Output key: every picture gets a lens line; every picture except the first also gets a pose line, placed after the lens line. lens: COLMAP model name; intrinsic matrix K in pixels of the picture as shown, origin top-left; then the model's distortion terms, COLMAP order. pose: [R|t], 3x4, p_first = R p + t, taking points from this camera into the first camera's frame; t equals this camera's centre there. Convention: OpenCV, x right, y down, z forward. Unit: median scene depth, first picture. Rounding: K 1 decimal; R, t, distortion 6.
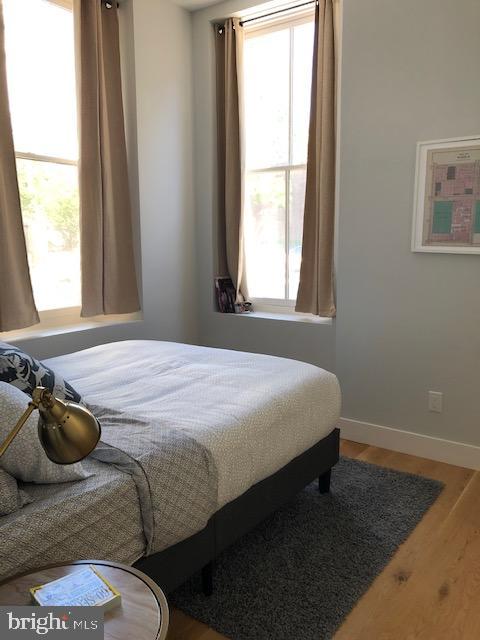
lens RADIAL K [[524.6, 0, 240.0], [0, 524.6, 320.0], [0, 0, 1]] dist [0.018302, 0.000493]
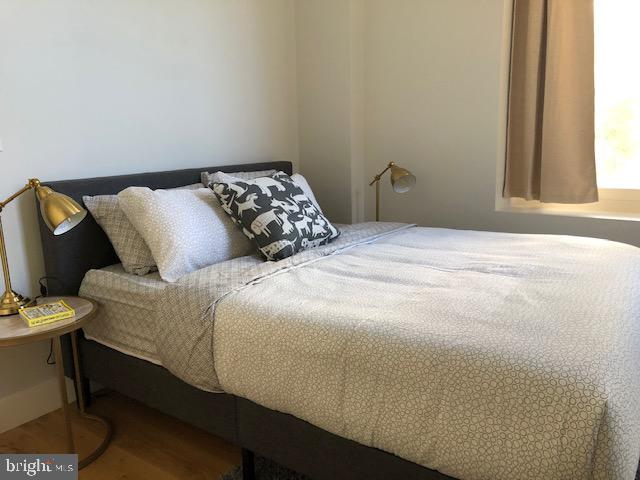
lens RADIAL K [[524.6, 0, 320.0], [0, 524.6, 240.0], [0, 0, 1]] dist [0.018302, 0.000493]
pose [[0.034236, 0.221420, -0.974577, 0.634838], [-0.139643, 0.966643, 0.214712, -0.081951], [0.989610, 0.128742, 0.064013, 0.863519]]
